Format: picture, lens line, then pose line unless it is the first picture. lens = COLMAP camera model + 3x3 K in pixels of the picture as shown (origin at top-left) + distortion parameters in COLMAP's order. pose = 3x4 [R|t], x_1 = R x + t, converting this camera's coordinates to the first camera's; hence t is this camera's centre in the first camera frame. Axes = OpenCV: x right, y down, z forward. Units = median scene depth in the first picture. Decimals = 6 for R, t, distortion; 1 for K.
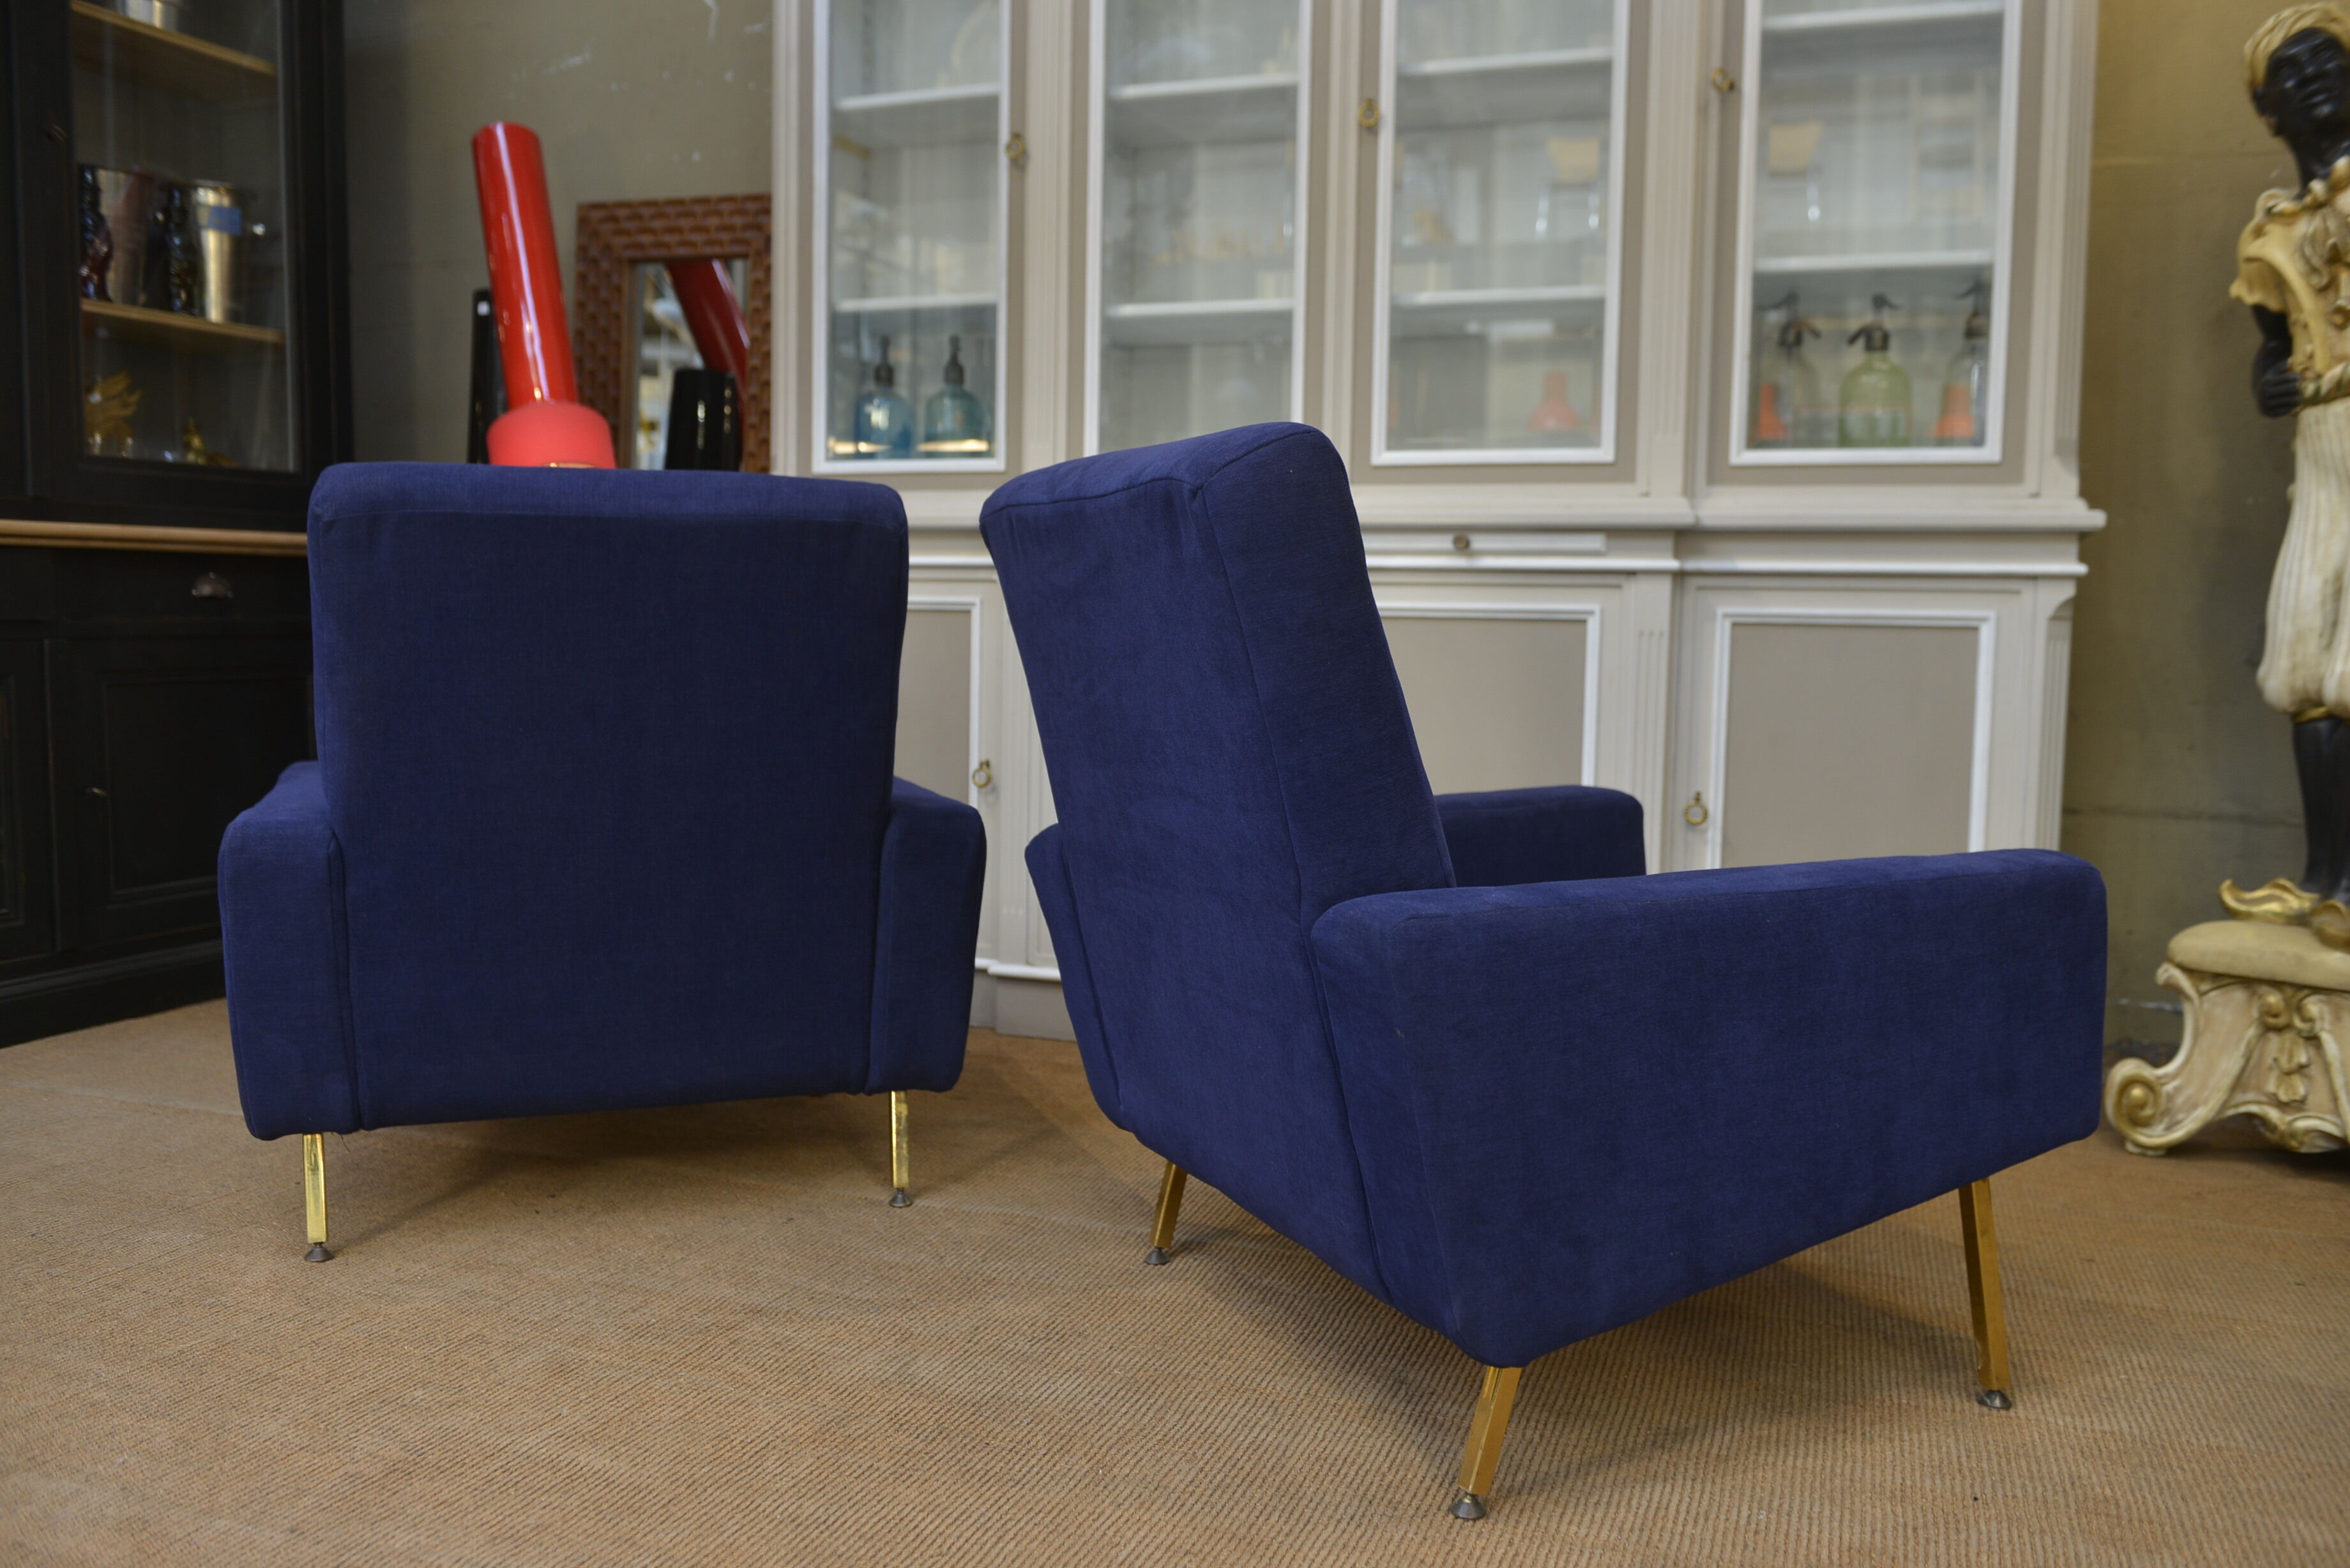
lens RADIAL K [[1923.1, 0, 1175.8], [0, 1923.1, 781.8], [0, 0, 1]] dist [-0.016727, -0.003151]
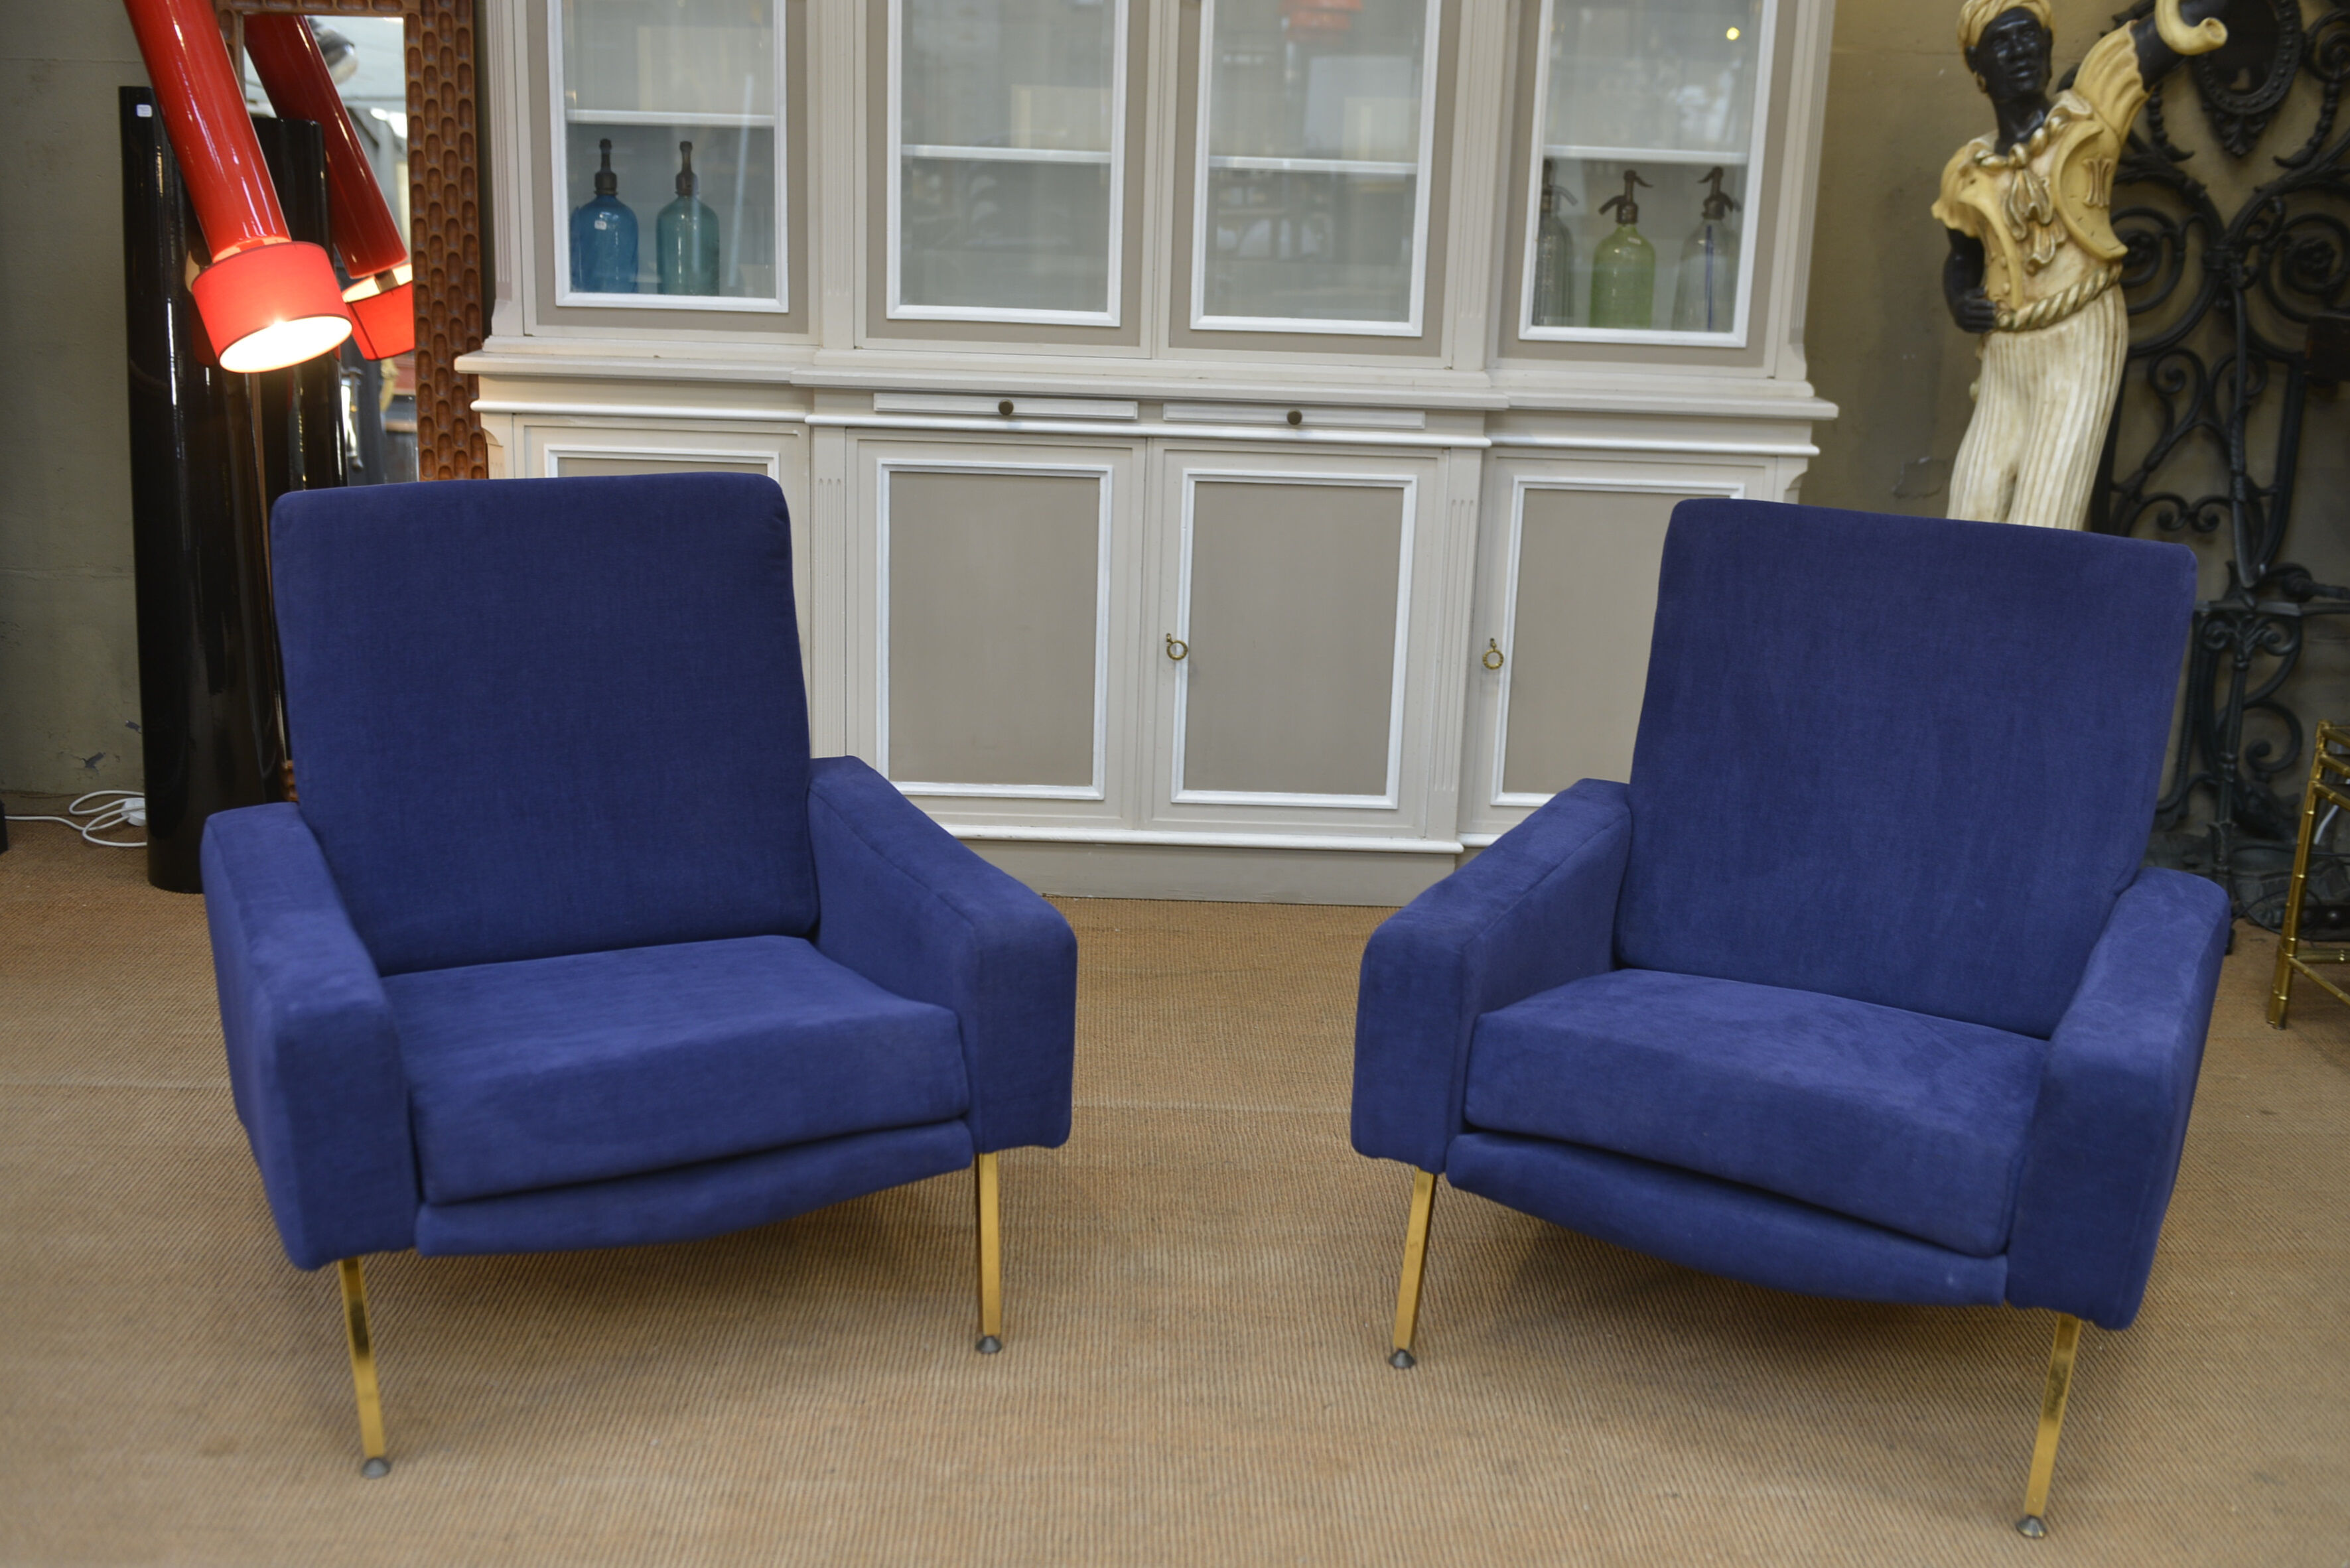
lens RADIAL K [[2405.8, 0, 1175.1], [0, 2405.8, 778.8], [0, 0, 1]] dist [-0.018365, -0.005415]
pose [[0.932102, -0.081249, 0.352966, -0.465303], [0.011628, 0.980725, 0.195048, -0.220077], [-0.362010, -0.177700, 0.915080, -0.267810]]
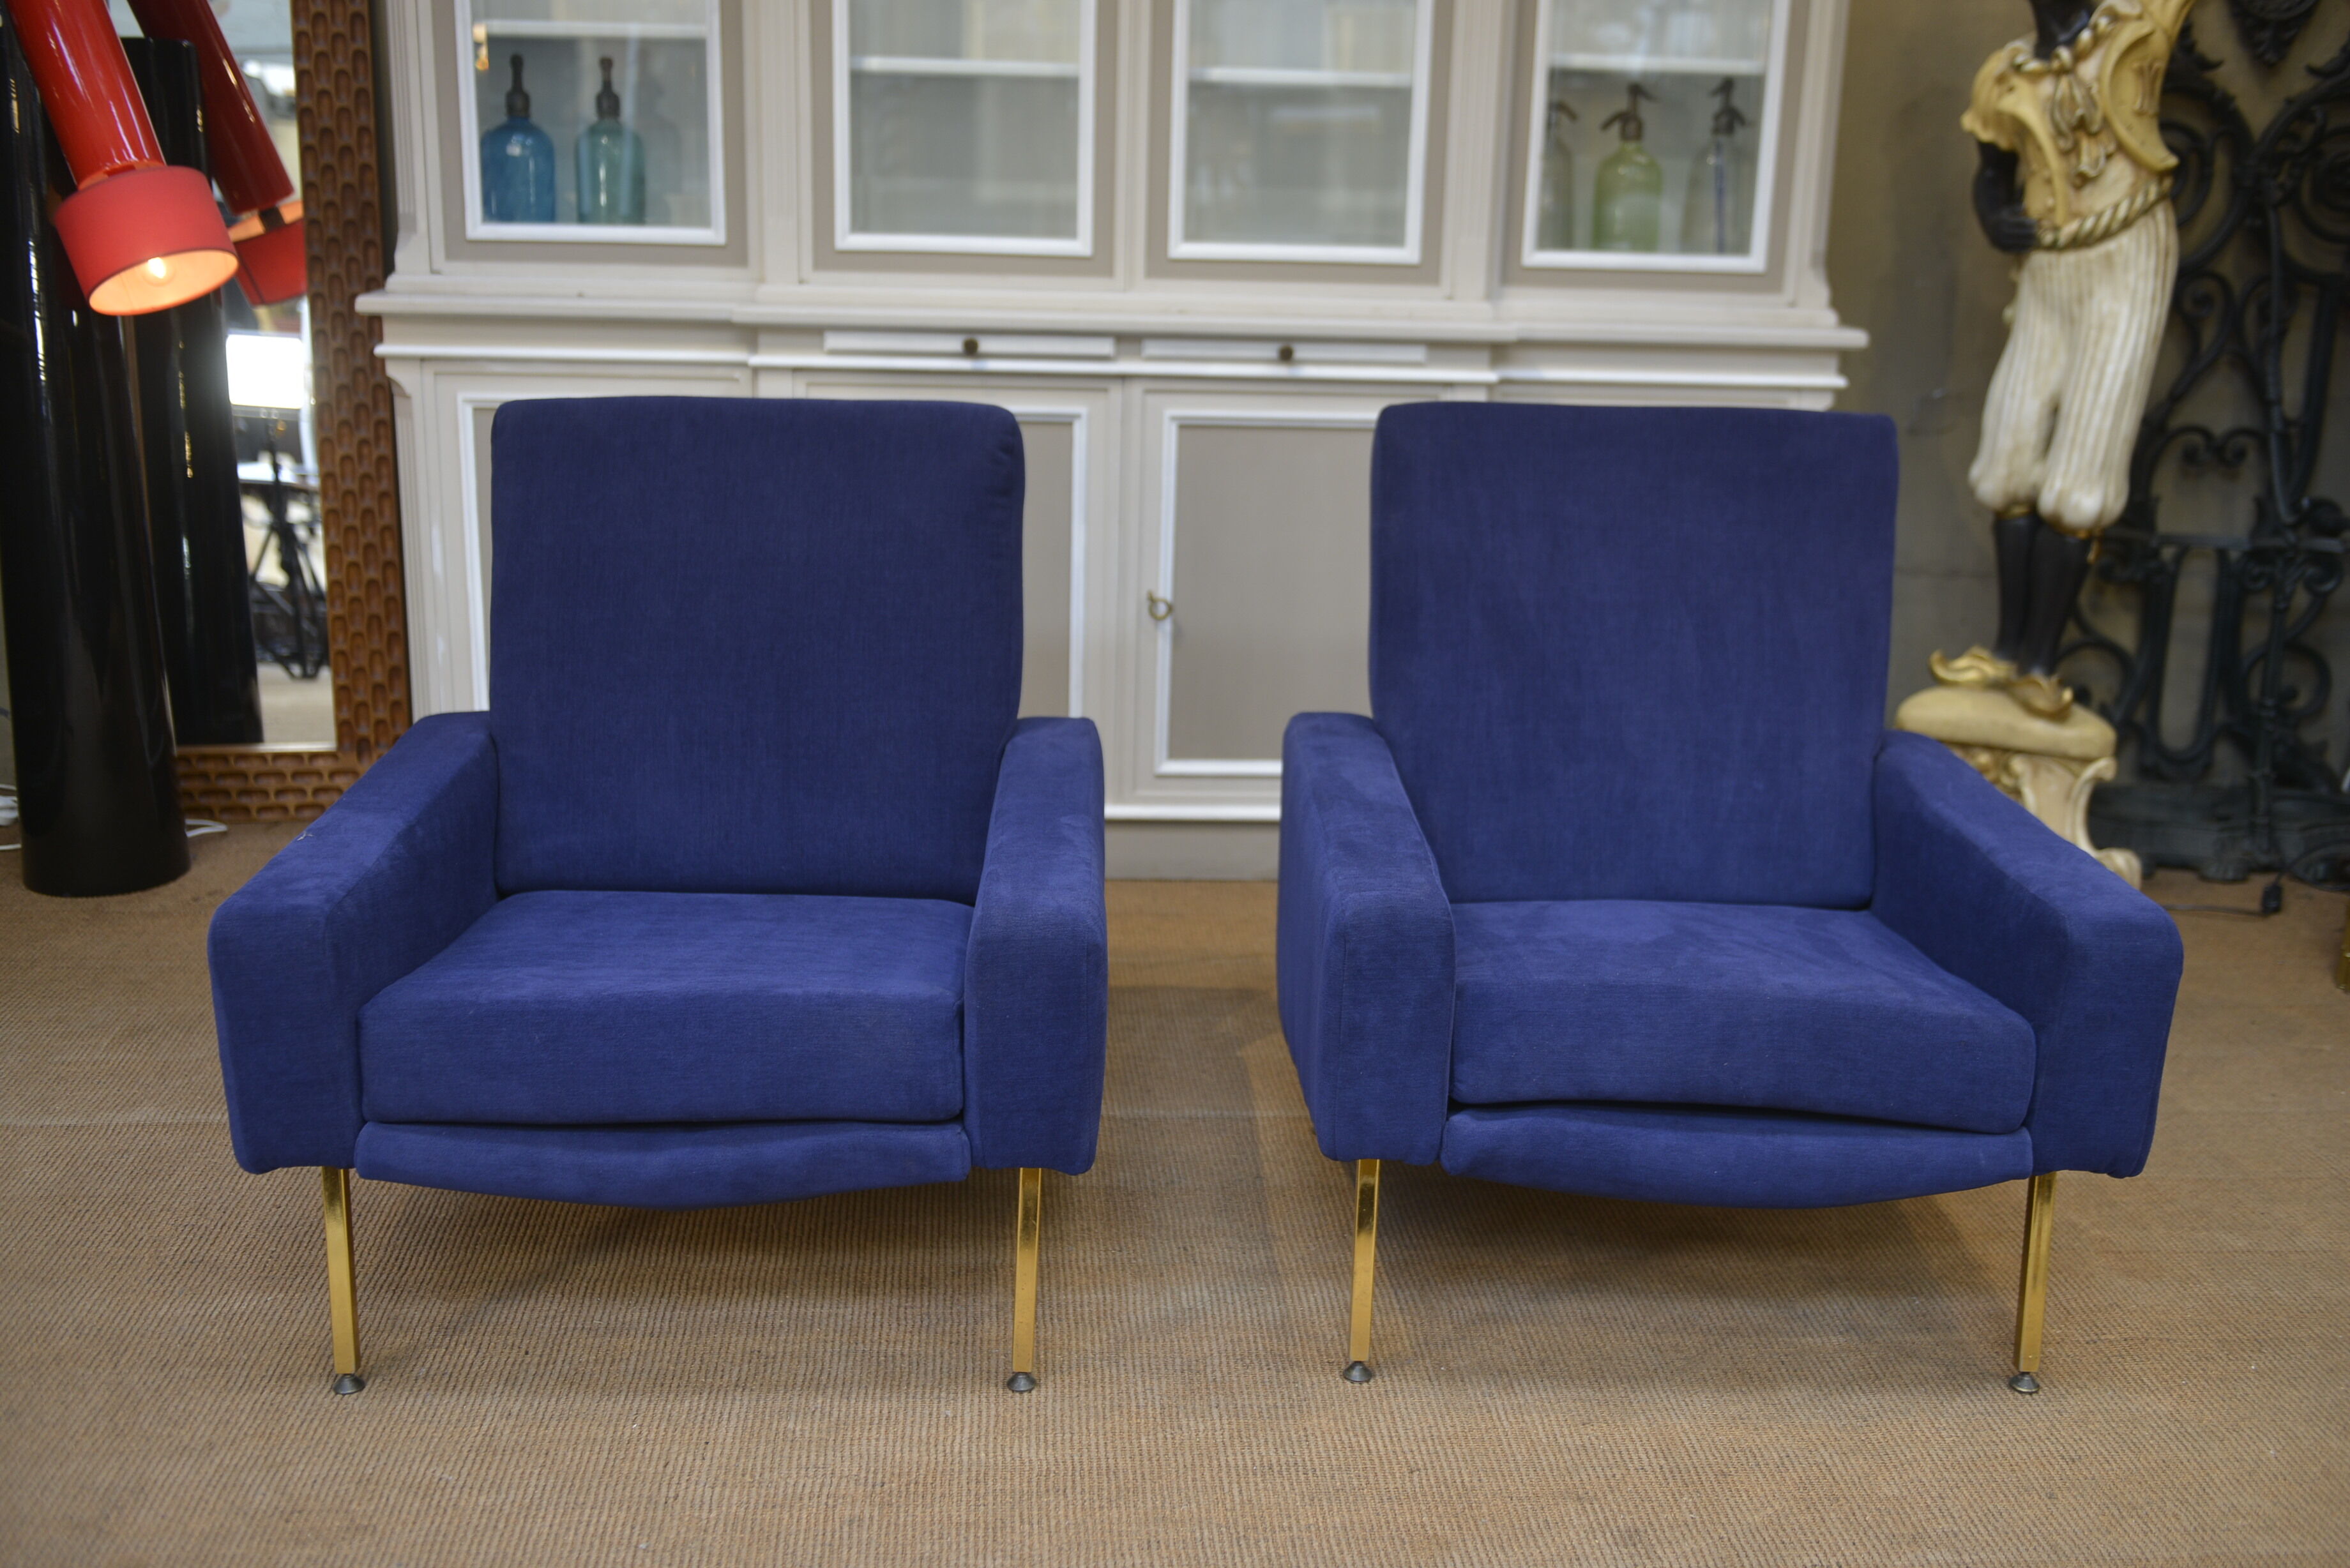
lens RADIAL K [[2375.8, 0, 1180.0], [0, 2375.8, 780.0], [0, 0, 1]] dist [-0.017541, 0.006354]
pose [[0.911914, -0.106683, 0.396272, -0.468064], [0.021271, 0.976609, 0.213971, -0.200377], [-0.409830, -0.186694, 0.892852, -0.110992]]
